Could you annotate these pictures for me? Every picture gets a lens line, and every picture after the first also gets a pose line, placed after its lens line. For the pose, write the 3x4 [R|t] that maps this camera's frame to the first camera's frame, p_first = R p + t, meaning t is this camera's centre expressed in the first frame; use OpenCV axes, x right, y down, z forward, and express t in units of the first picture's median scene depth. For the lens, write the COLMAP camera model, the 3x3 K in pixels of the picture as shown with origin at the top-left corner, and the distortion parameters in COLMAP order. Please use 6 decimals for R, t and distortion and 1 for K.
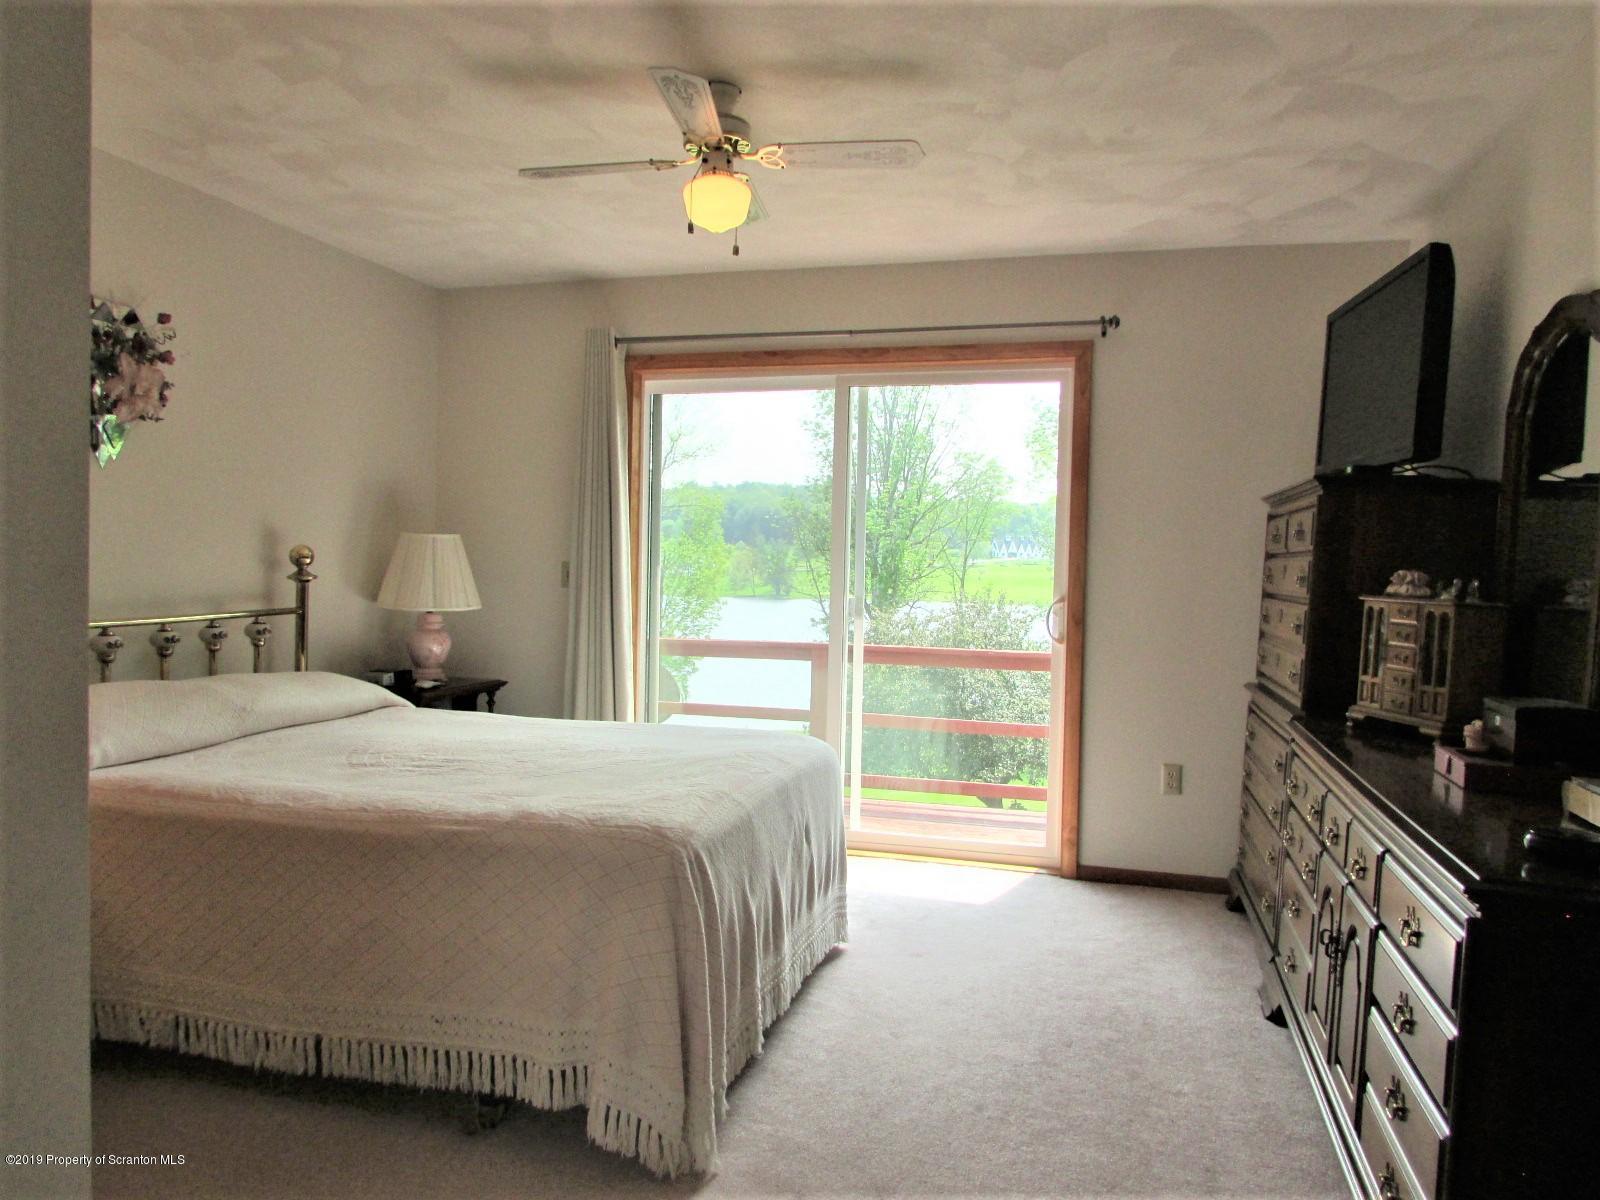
lens RADIAL K [[1159.8, 0, 780.3], [0, 1159.8, 600.6], [0, 0, 1]] dist [0.002861, 0.003518]
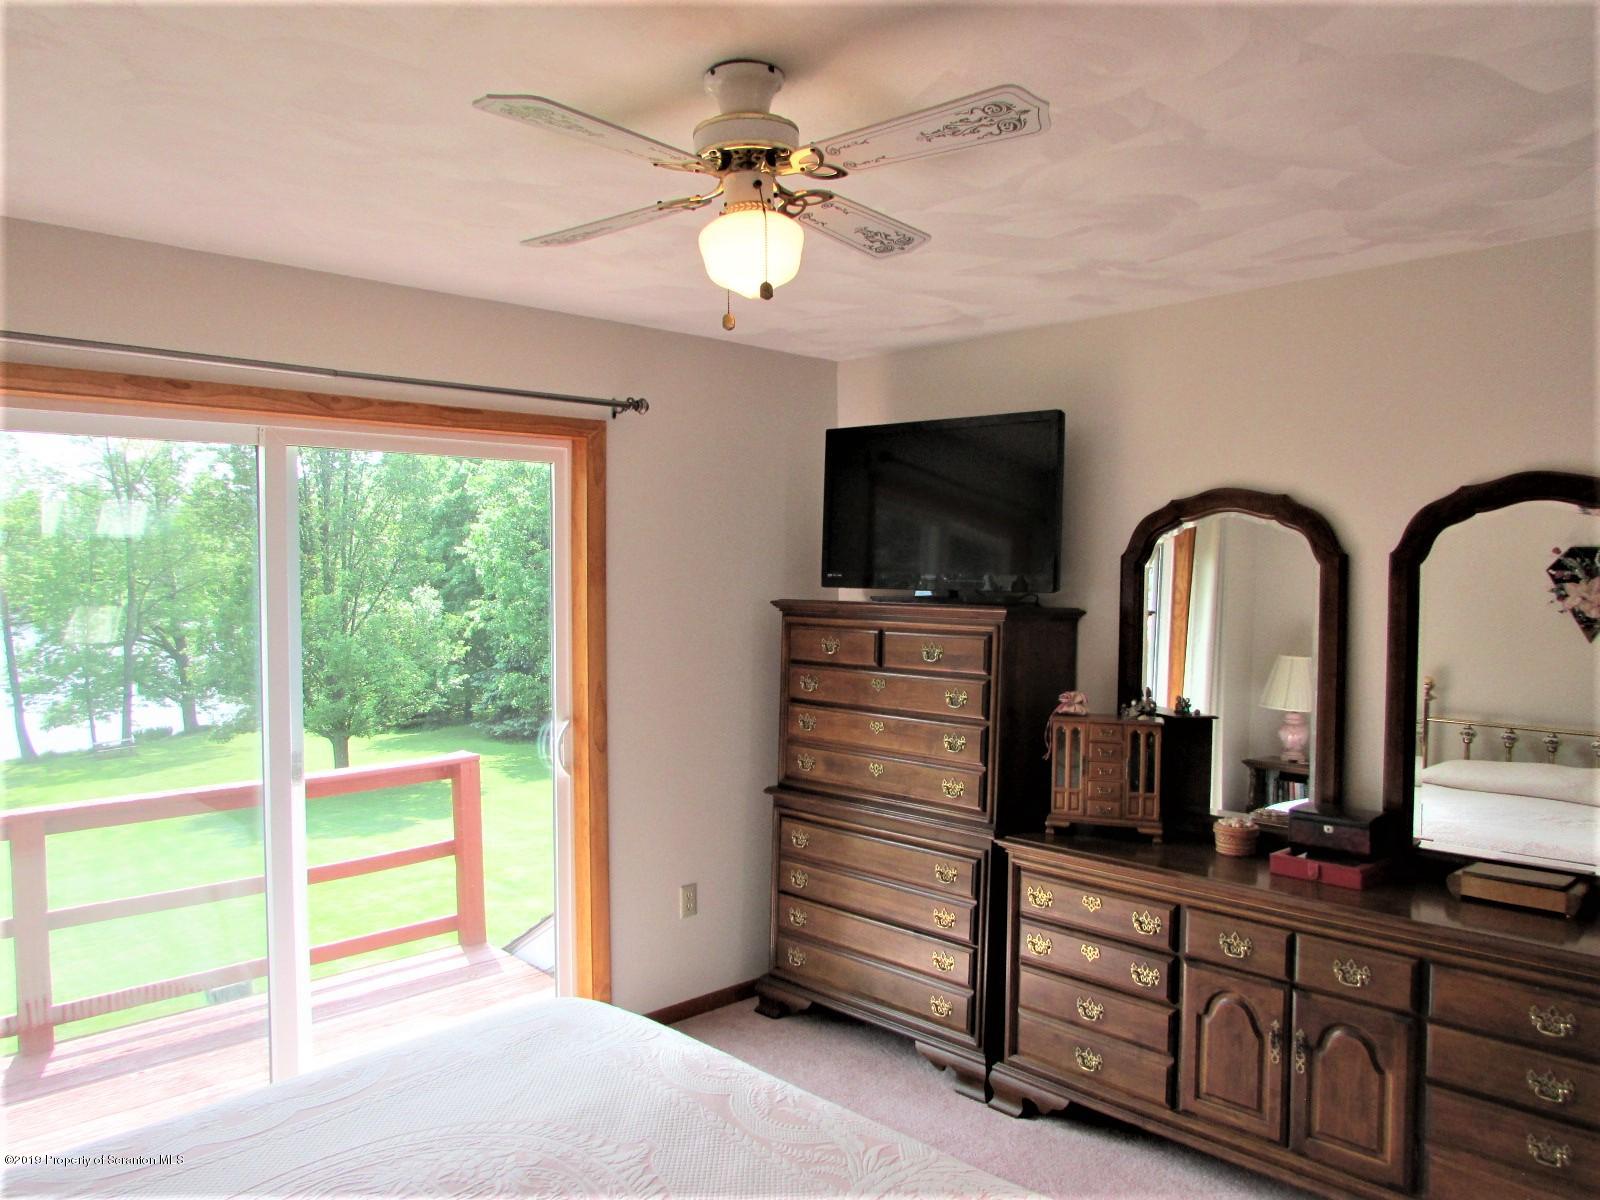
lens RADIAL K [[1145.3, 0, 800.0], [0, 1145.3, 600.0], [0, 0, 1]] dist [-0.008424, 0.000092]
pose [[0.478304, -0.058569, 0.876239, -0.420974], [0.041140, 0.998173, 0.044262, -0.127154], [-0.877230, 0.014878, 0.479840, 0.481723]]
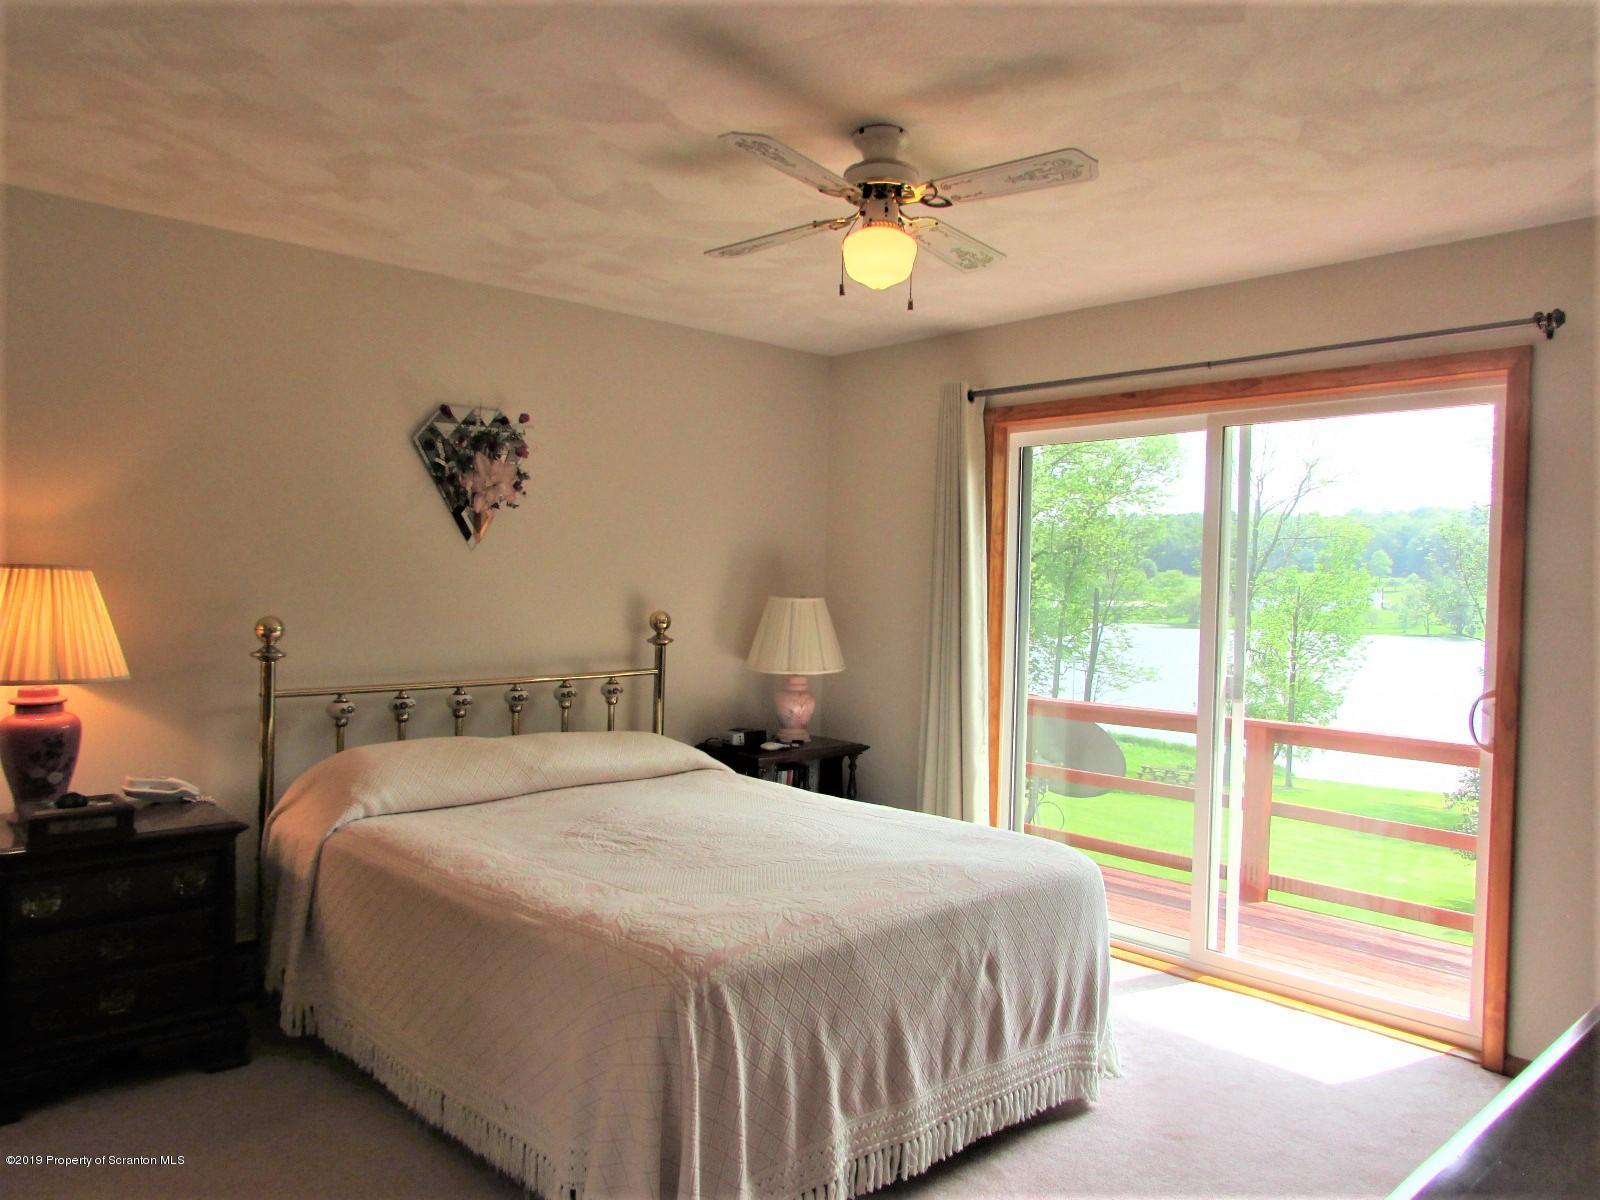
lens RADIAL K [[1145.3, 0, 800.0], [0, 1145.3, 600.0], [0, 0, 1]] dist [-0.008424, 0.000092]
pose [[0.859571, 0.006008, -0.510981, 0.246505], [-0.020396, 0.999537, -0.022559, -0.036759], [0.510609, 0.029813, 0.859296, 0.144989]]
